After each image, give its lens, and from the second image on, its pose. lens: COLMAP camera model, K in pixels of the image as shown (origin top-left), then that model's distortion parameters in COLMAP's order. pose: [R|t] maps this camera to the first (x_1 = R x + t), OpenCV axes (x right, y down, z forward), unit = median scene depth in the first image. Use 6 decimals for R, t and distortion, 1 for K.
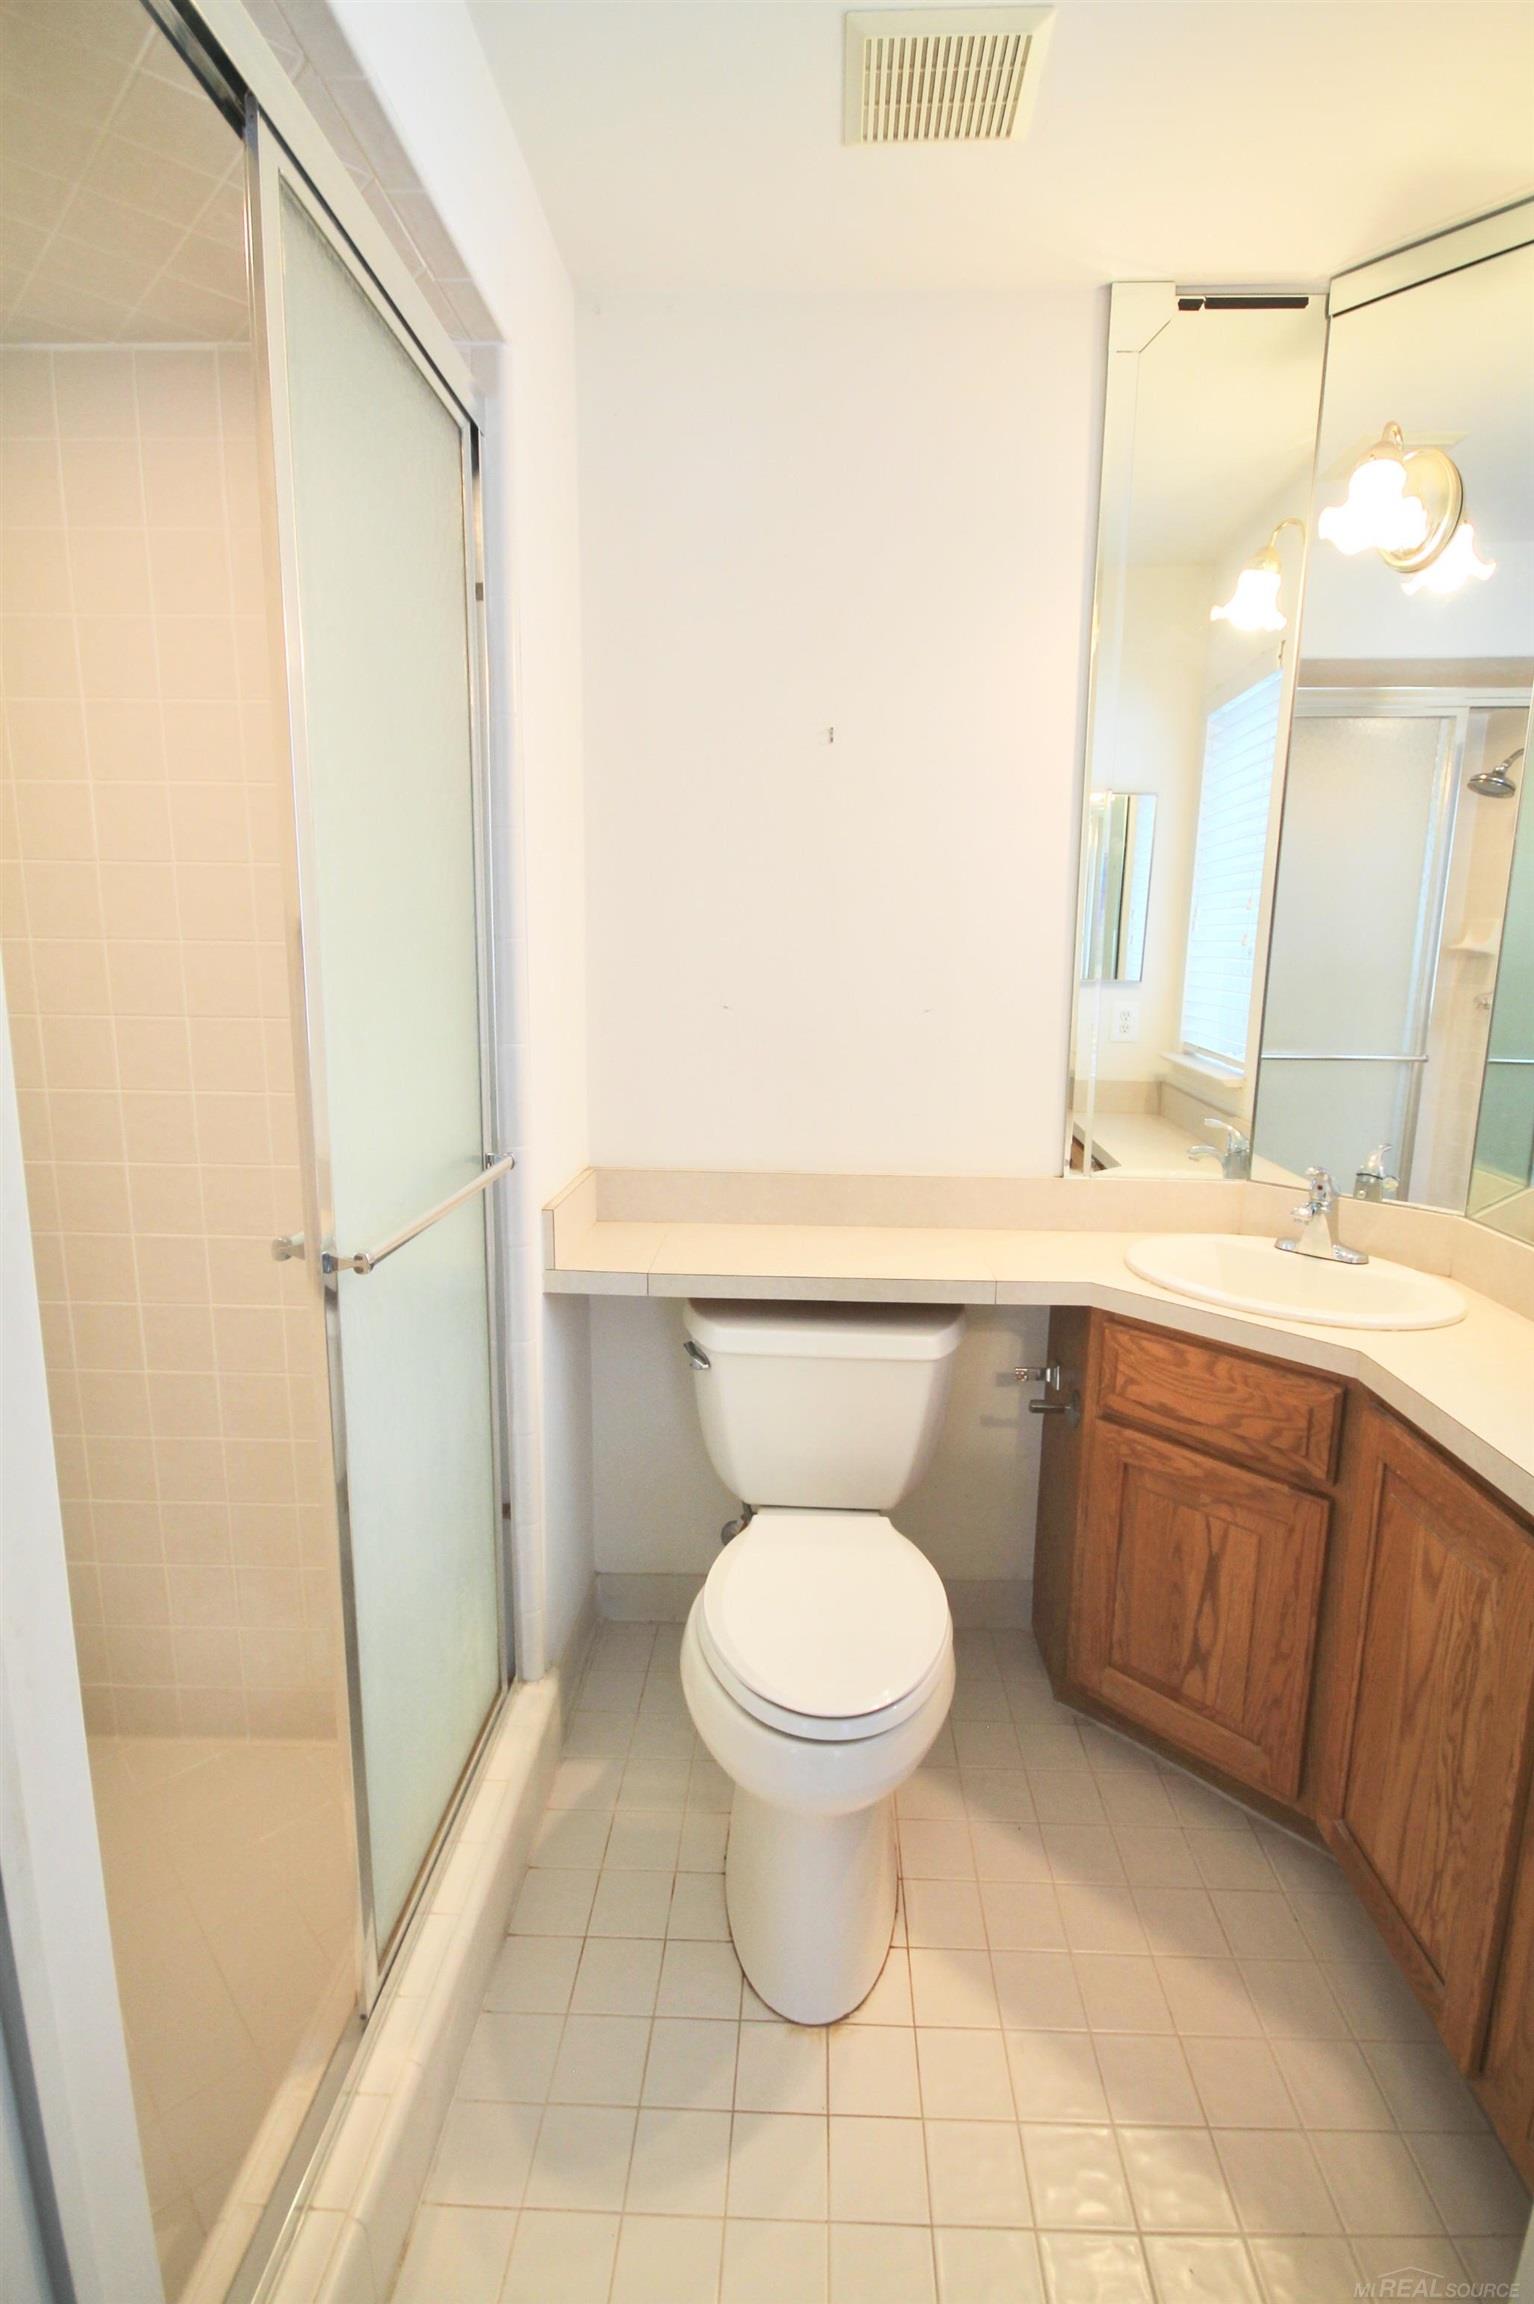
lens RADIAL K [[1086.6, 0, 784.5], [0, 1086.6, 1163.4], [0, 0, 1]] dist [-0.000633, -0.004906]
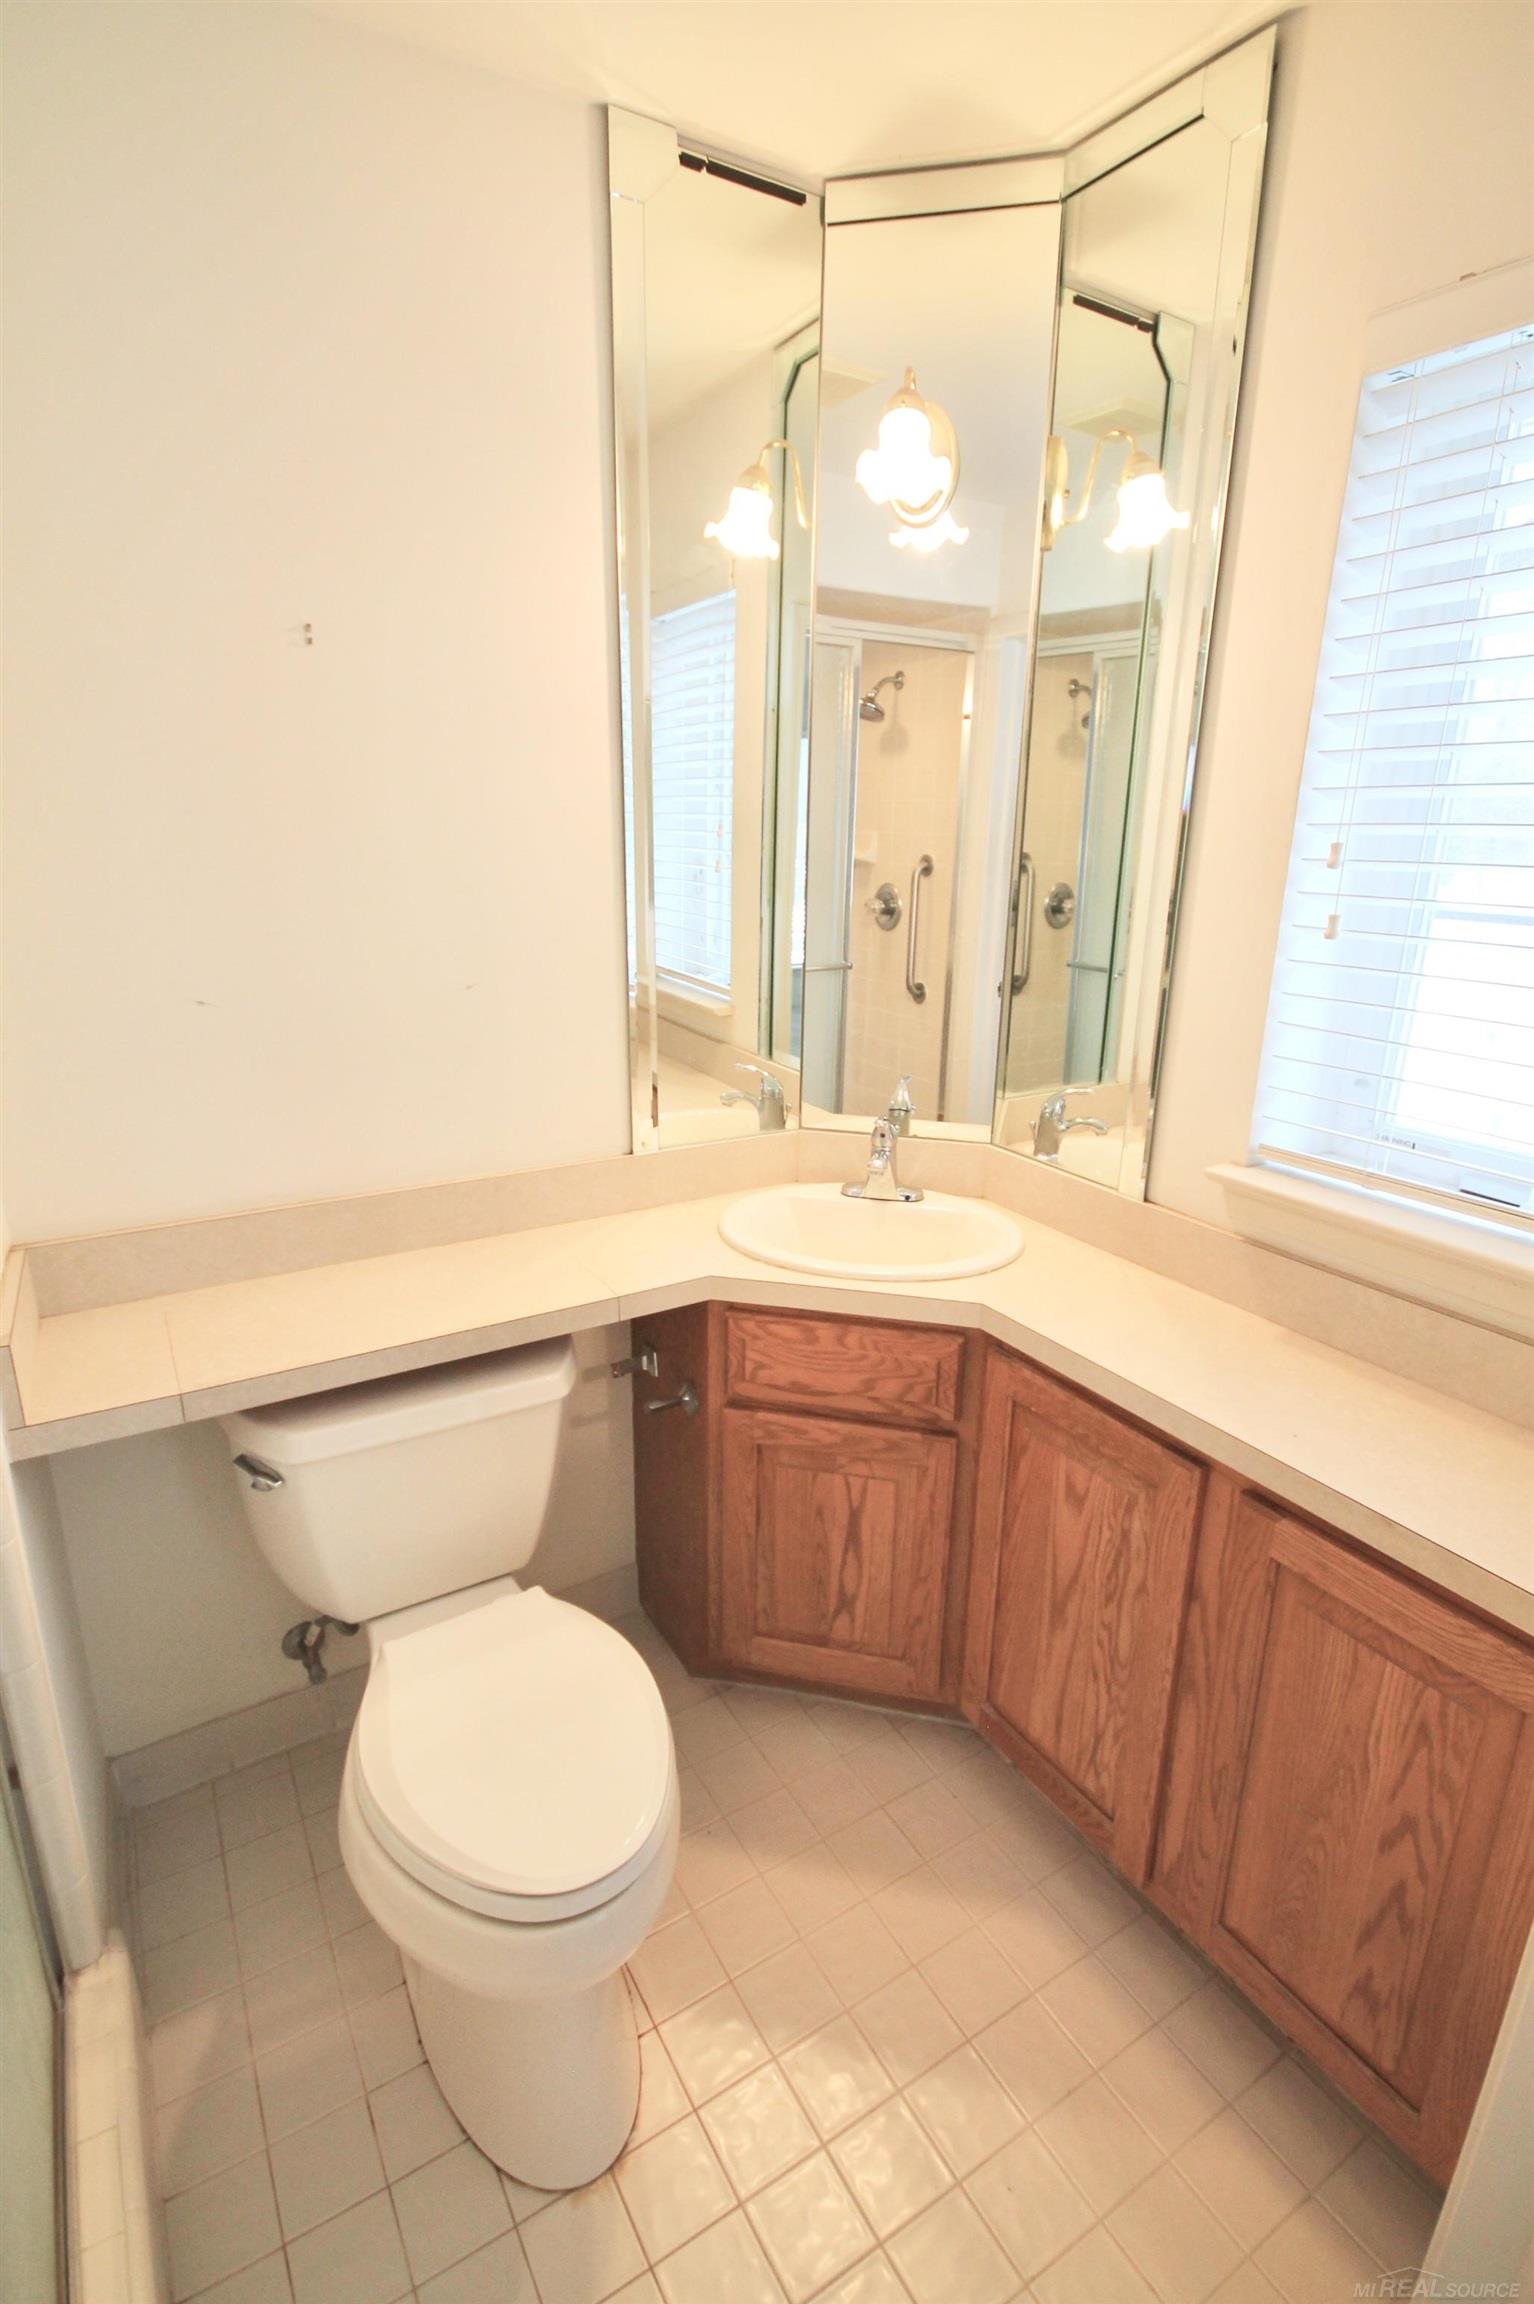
lens RADIAL K [[1079.5, 0, 767.0], [0, 1079.5, 1152.0], [0, 0, 1]] dist [-0.001825, -0.004905]
pose [[0.834060, -0.161260, 0.527579, -0.163605], [0.103824, 0.985119, 0.136975, -0.126132], [-0.541816, -0.059469, 0.838390, 0.203693]]
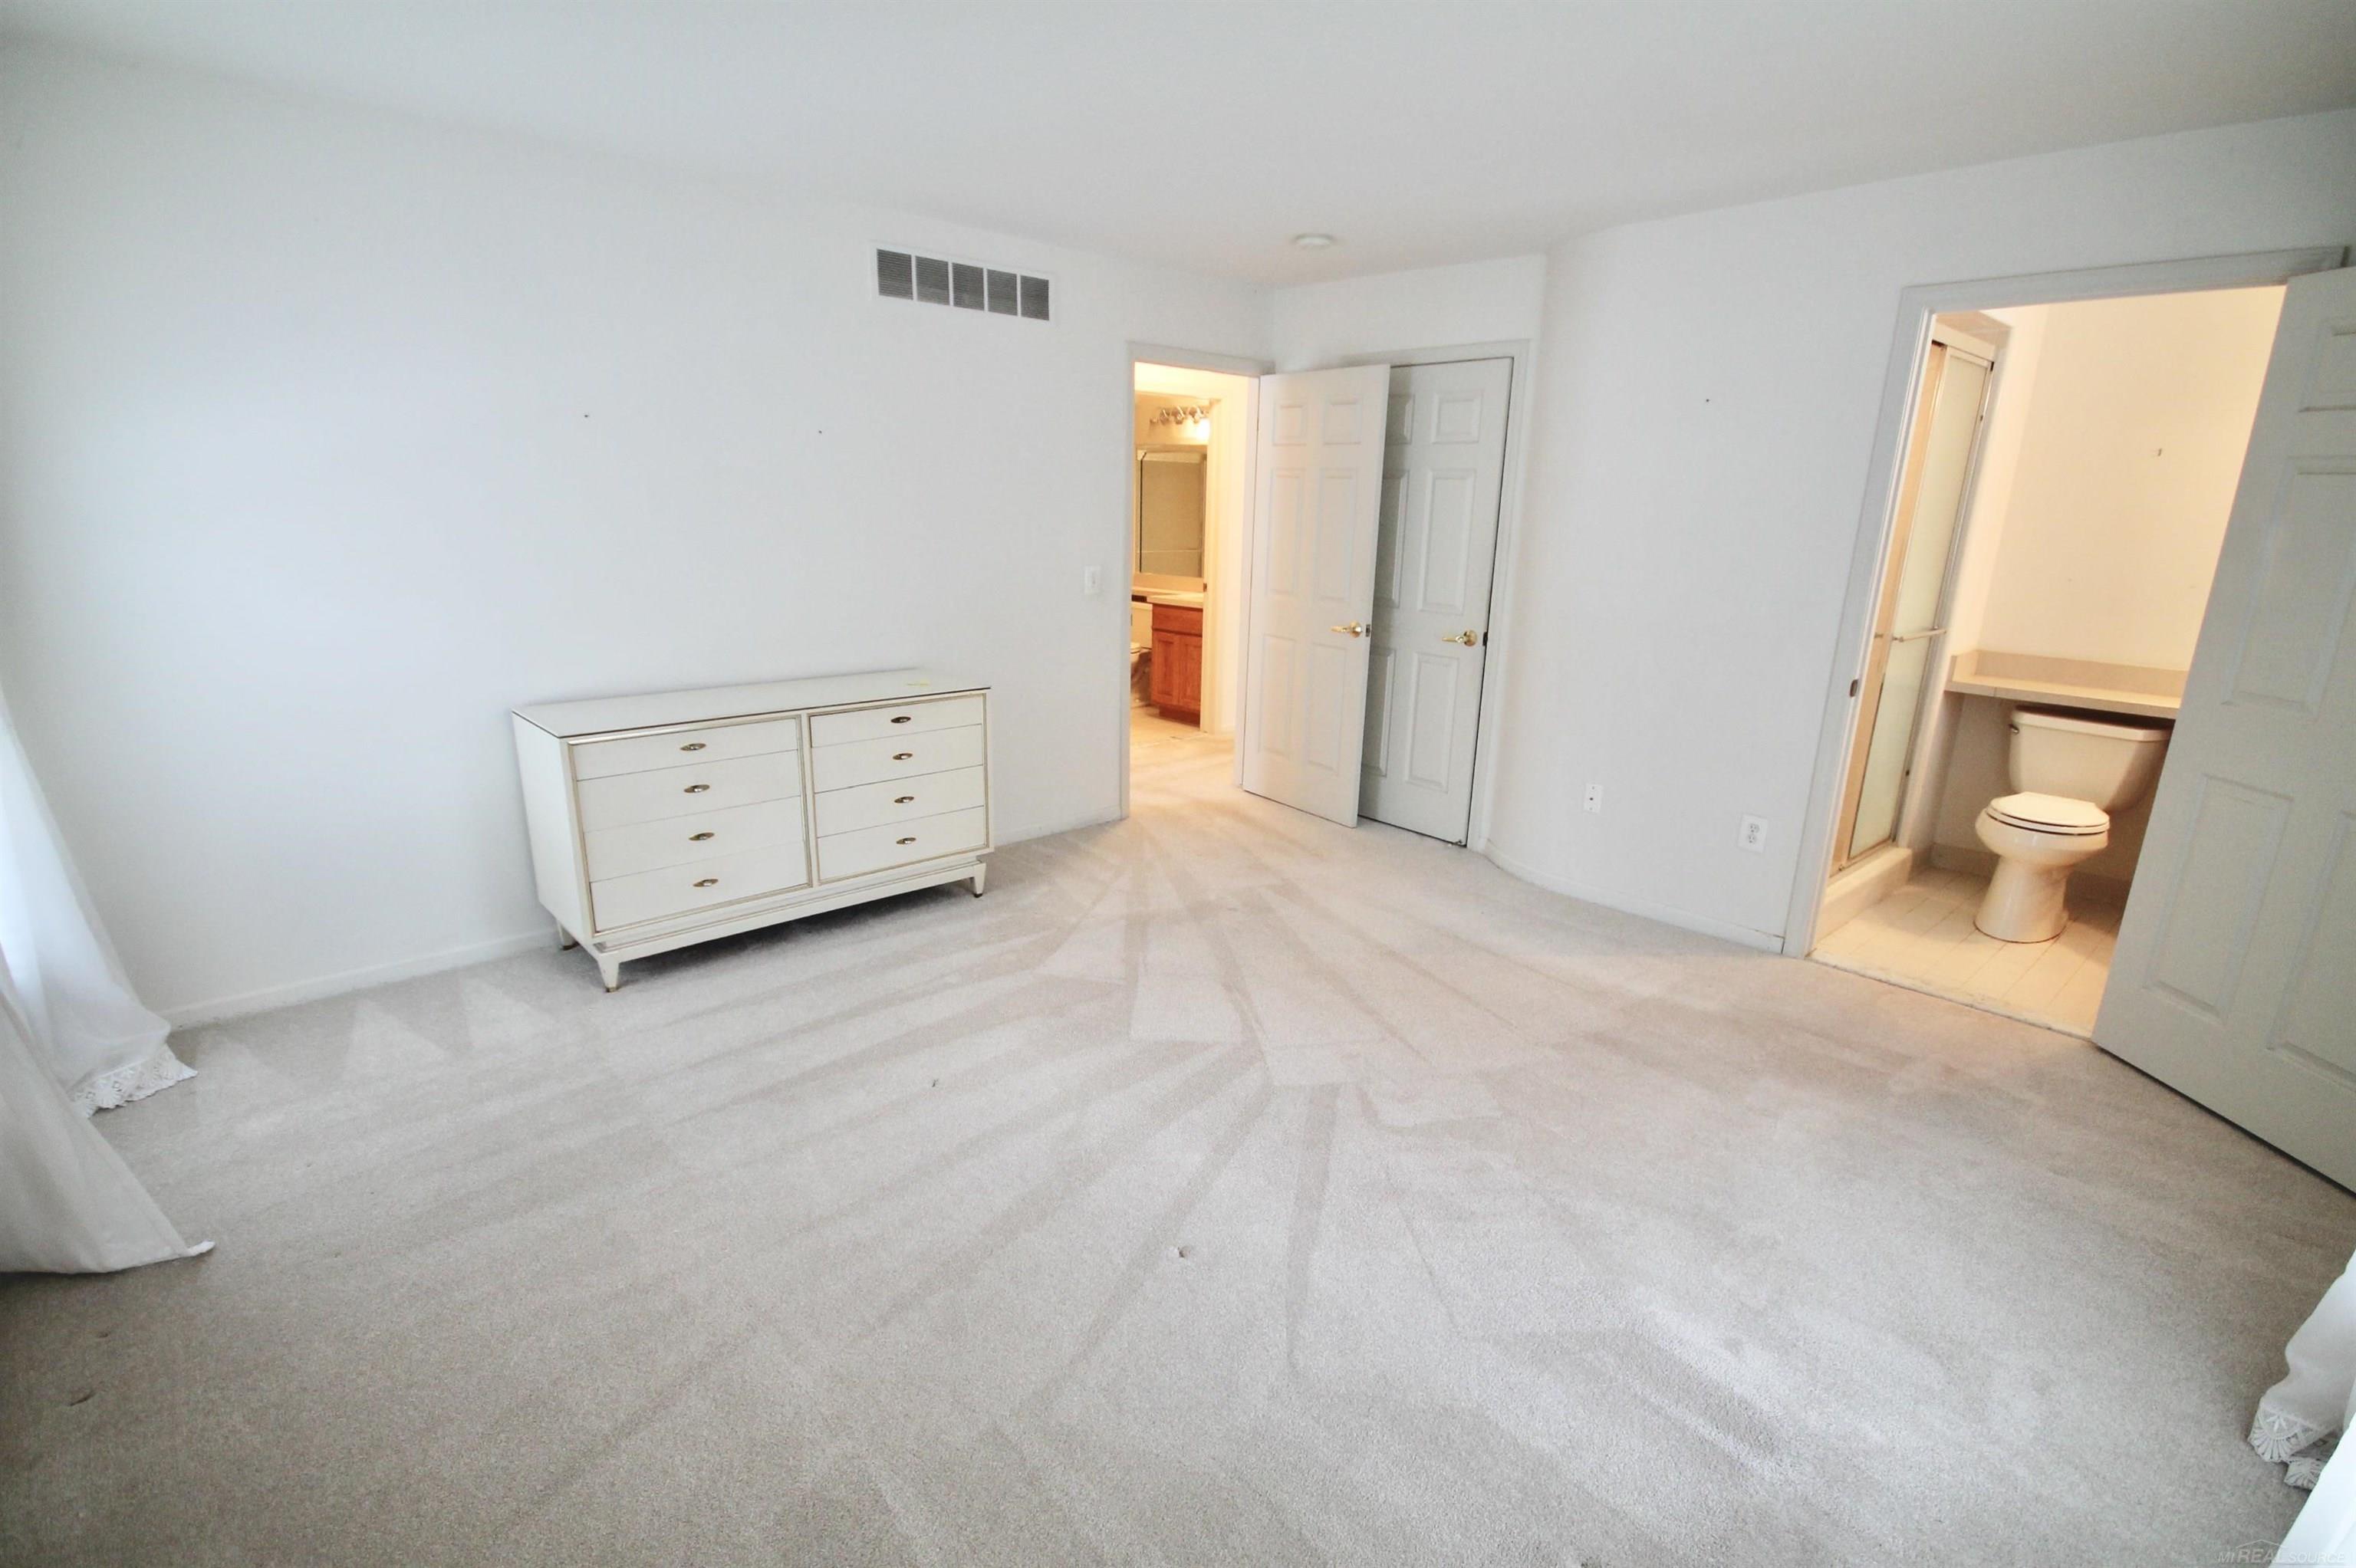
lens RADIAL K [[1111.0, 0, 1176.9], [0, 1111.0, 792.2], [0, 0, 1]] dist [-0.000633, -0.004906]
pose [[0.702021, 0.193379, -0.685399, 0.361024], [-0.150062, 0.980986, 0.123075, 0.323951], [0.696167, 0.016451, 0.717692, -2.222507]]
